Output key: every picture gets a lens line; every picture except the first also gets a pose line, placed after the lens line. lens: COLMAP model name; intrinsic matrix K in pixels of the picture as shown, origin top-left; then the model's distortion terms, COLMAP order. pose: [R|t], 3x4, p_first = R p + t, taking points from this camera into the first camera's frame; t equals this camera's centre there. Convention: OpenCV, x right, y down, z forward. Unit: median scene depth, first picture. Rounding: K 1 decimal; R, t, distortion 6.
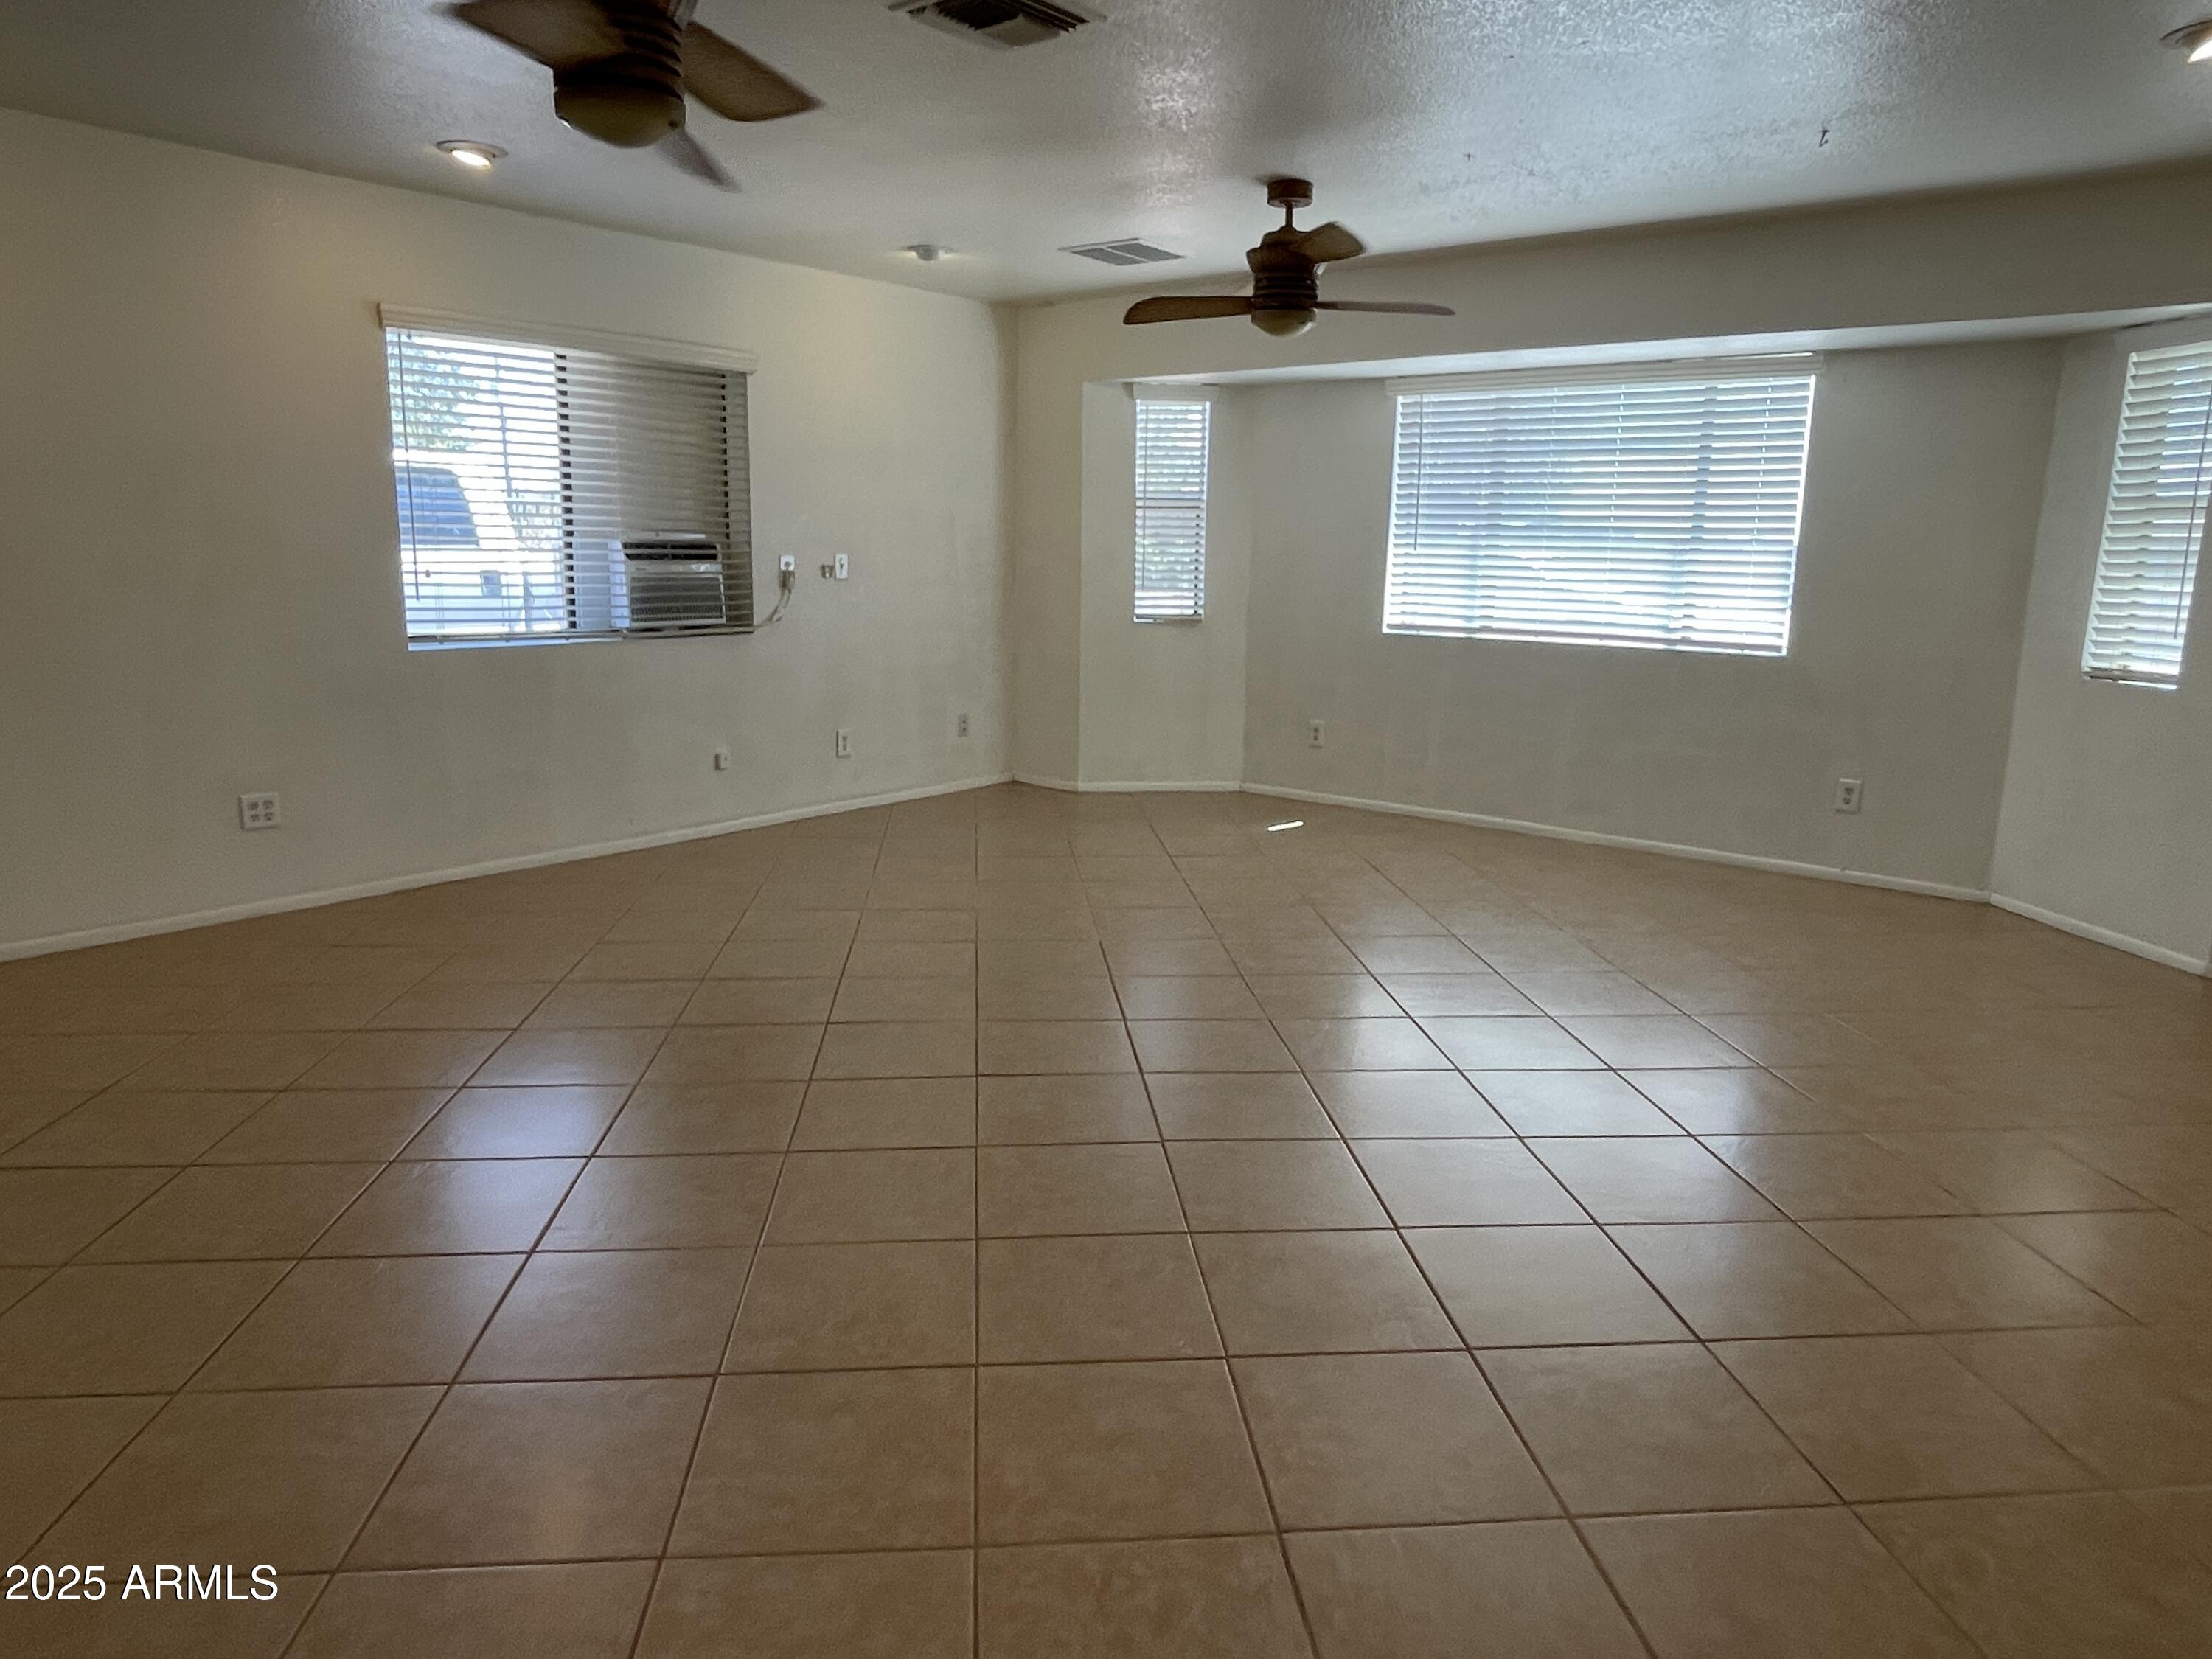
lens RADIAL K [[1426.1, 0, 1106.0], [0, 1426.1, 829.5], [0, 0, 1]] dist [-0.000399, -0.001787]
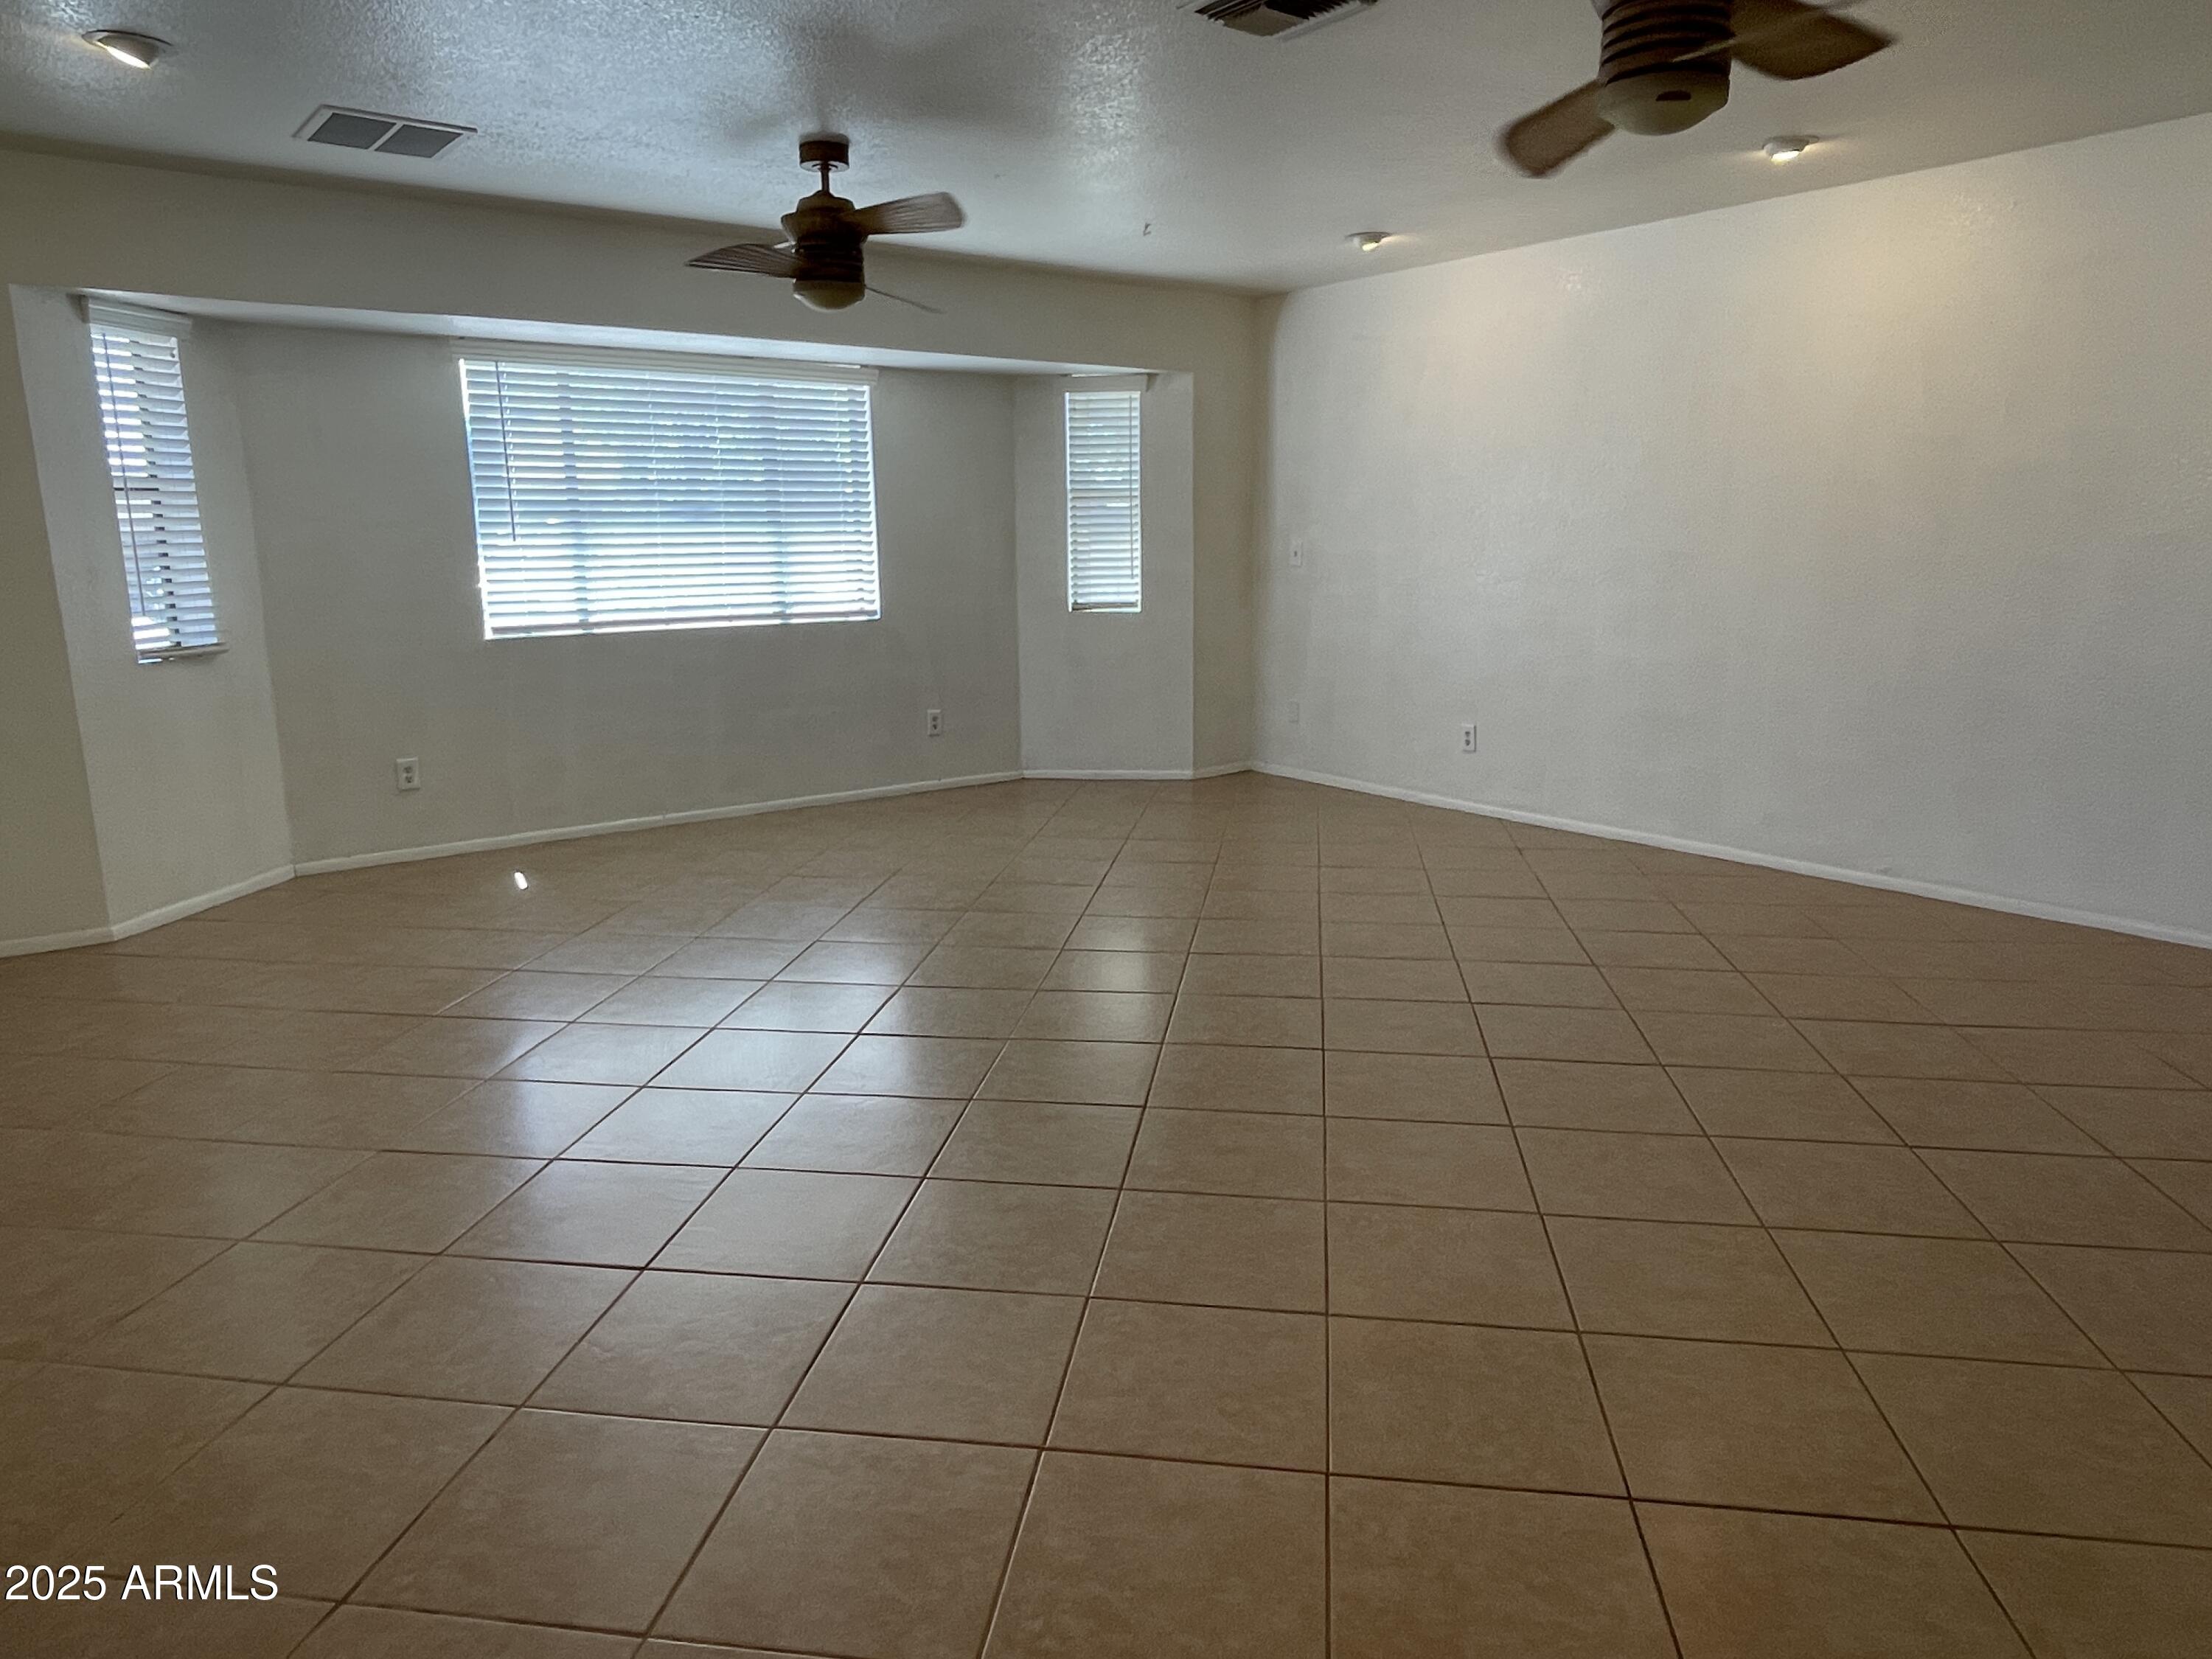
lens RADIAL K [[1387.0, 0, 1104.7], [0, 1387.0, 792.3], [0, 0, 1]] dist [0.001019, 0.001313]
pose [[0.242284, -0.200593, 0.949242, -0.578994], [0.209175, 0.966183, 0.150783, -0.108968], [-0.947388, 0.162026, 0.276050, 0.489067]]
